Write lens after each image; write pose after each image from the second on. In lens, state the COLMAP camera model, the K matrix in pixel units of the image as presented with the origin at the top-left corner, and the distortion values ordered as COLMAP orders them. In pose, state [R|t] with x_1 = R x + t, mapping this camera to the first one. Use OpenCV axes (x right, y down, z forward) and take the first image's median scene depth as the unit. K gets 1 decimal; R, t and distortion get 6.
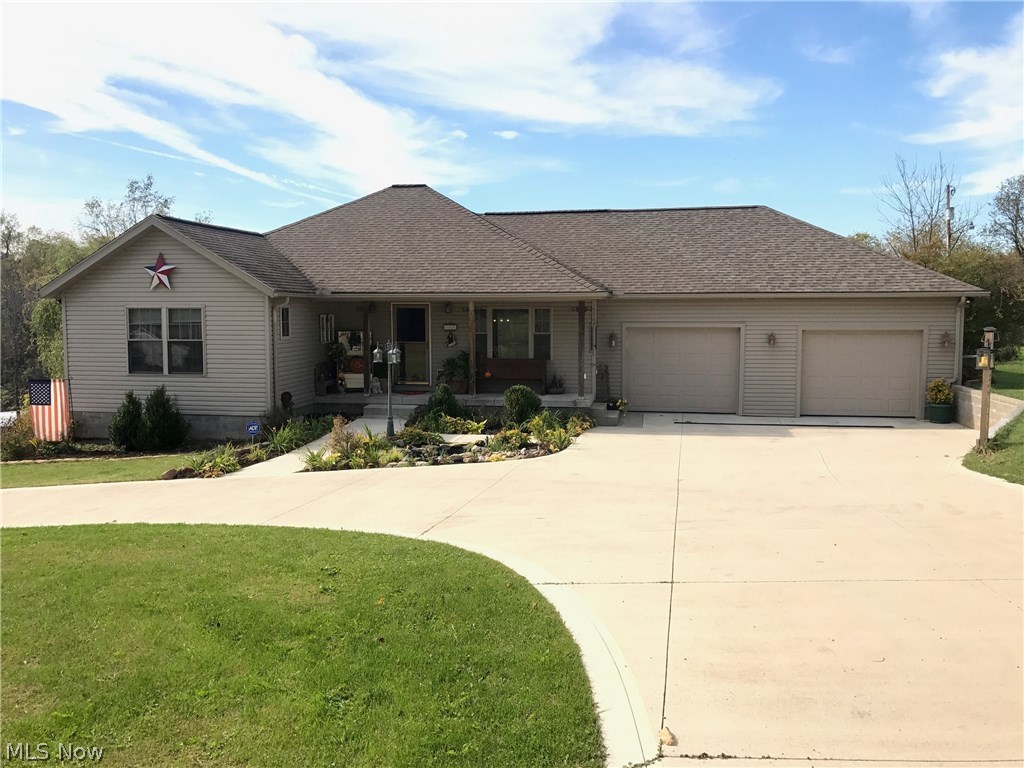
lens RADIAL K [[837.4, 0, 512.0], [0, 837.4, 384.0], [0, 0, 1]] dist [0.012260, -0.010360]
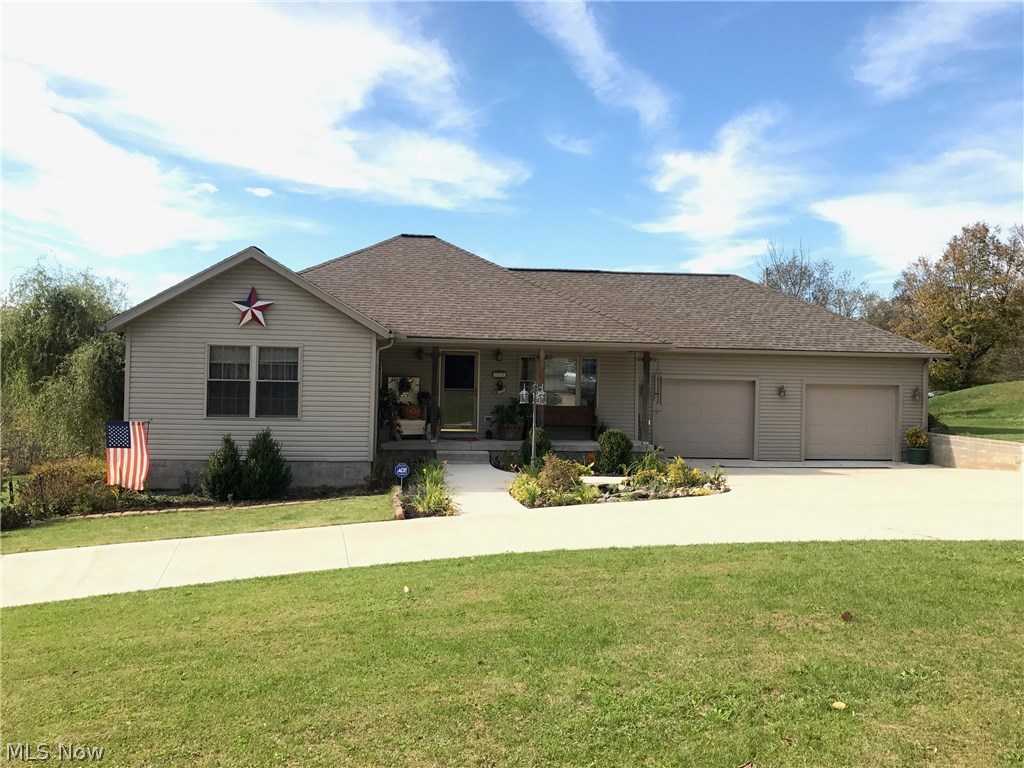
lens RADIAL K [[842.0, 0, 512.2], [0, 842.0, 399.8], [0, 0, 1]] dist [0.021587, -0.014145]
pose [[0.957791, 0.012228, 0.287206, -0.370158], [0.005029, 0.998229, -0.059270, 0.023453], [-0.287423, 0.058213, 0.956033, 0.022886]]
